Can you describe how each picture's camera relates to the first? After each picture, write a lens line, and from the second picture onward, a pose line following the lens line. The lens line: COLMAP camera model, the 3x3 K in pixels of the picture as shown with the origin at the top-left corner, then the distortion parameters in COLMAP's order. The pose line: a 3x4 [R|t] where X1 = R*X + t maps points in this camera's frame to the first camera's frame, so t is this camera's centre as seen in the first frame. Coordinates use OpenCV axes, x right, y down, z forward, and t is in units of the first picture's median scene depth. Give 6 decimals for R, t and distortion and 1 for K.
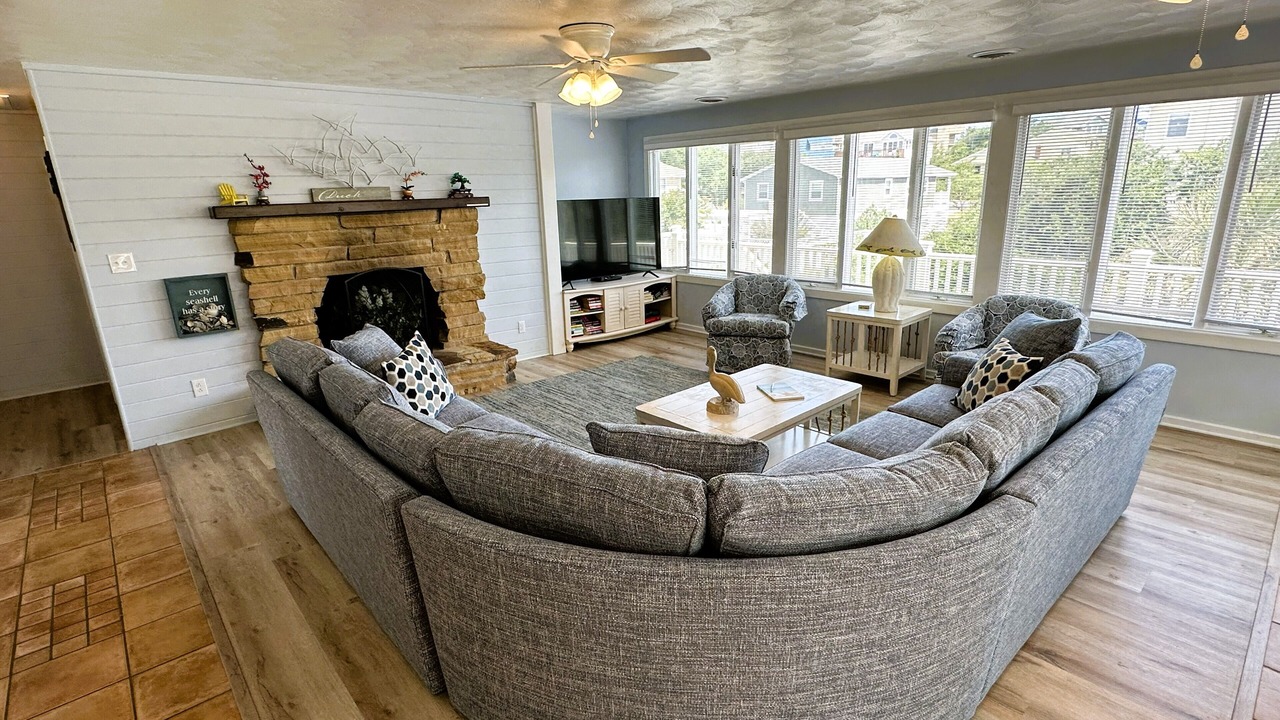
lens RADIAL K [[618.5, 0, 641.5], [0, 618.5, 361.3], [0, 0, 1]] dist [-0.001249, 0.000019]
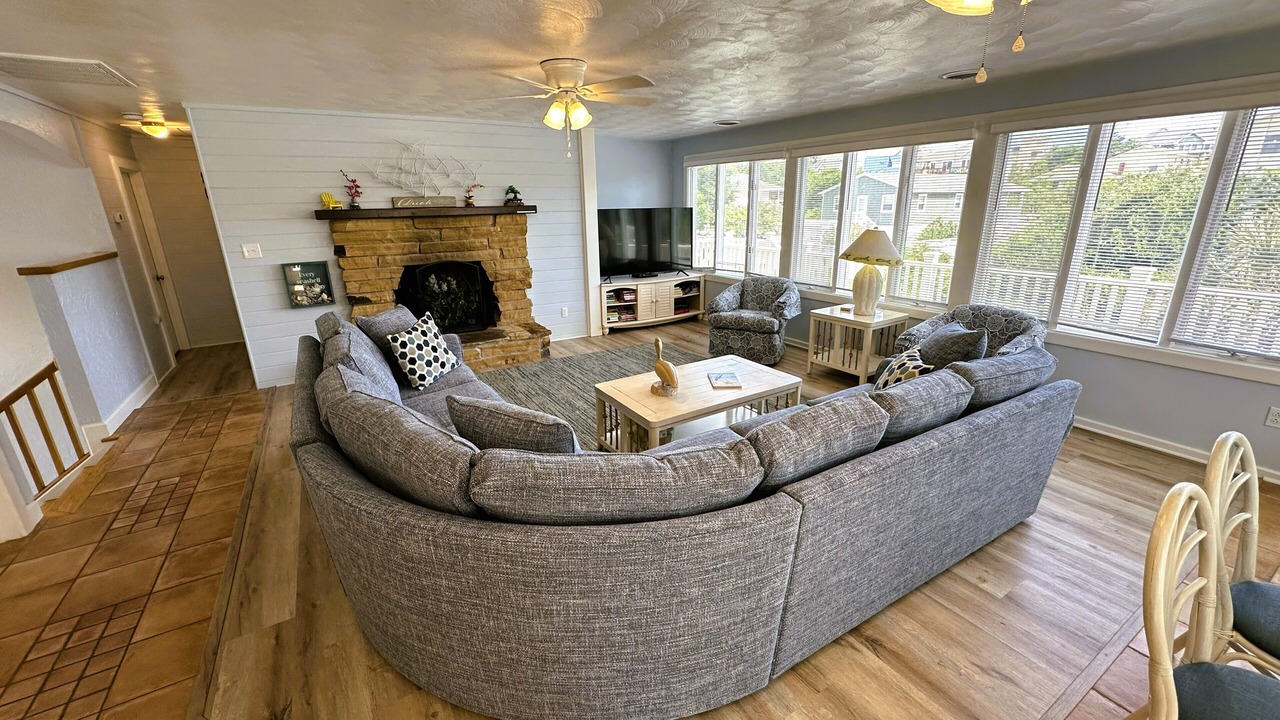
lens RADIAL K [[509.2, 0, 641.4], [0, 509.2, 358.5], [0, 0, 1]] dist [-0.000760, 0.000237]
pose [[0.983353, 0.063988, -0.170064, 0.191225], [-0.058699, 0.997628, 0.035955, -0.013060], [0.171961, -0.025374, 0.984777, 0.036674]]
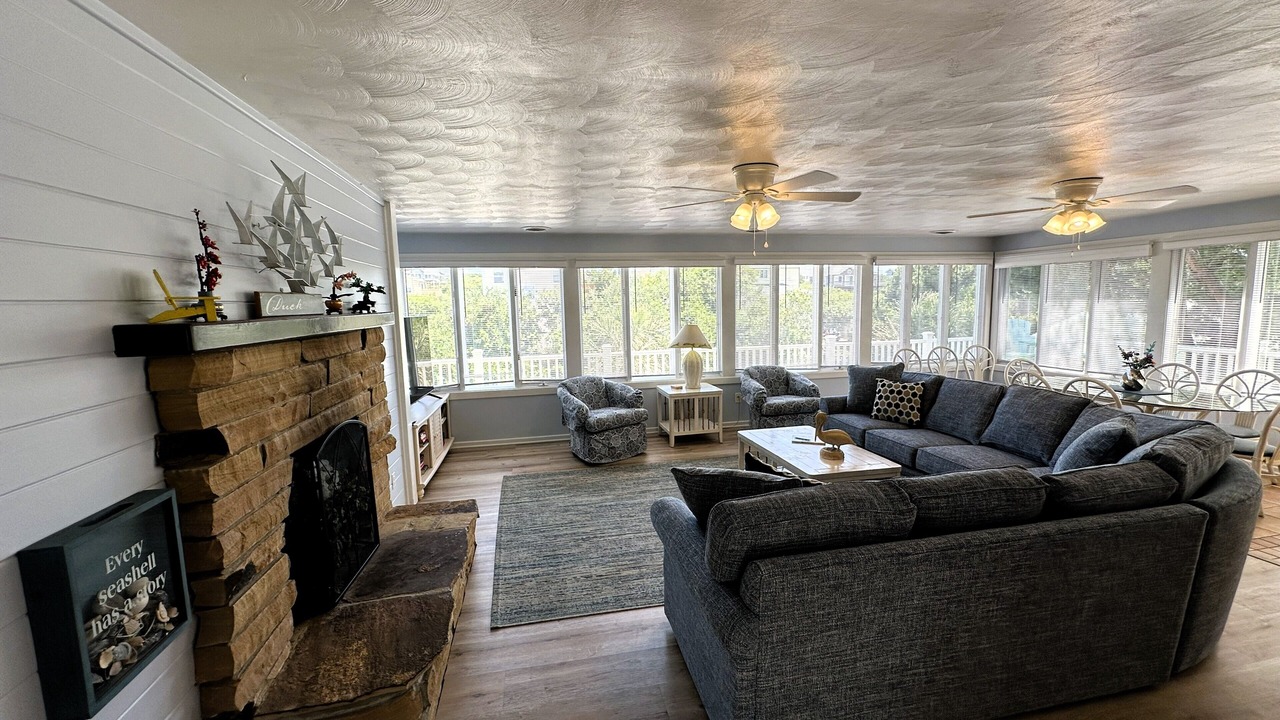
lens RADIAL K [[509.2, 0, 639.6], [0, 509.2, 360.2], [0, 0, 1]] dist [-0.000760, 0.000237]
pose [[0.506121, -0.080643, 0.858684, -0.795885], [0.239606, 0.969573, -0.050170, -0.134086], [-0.828511, 0.231138, 0.510044, 0.567081]]
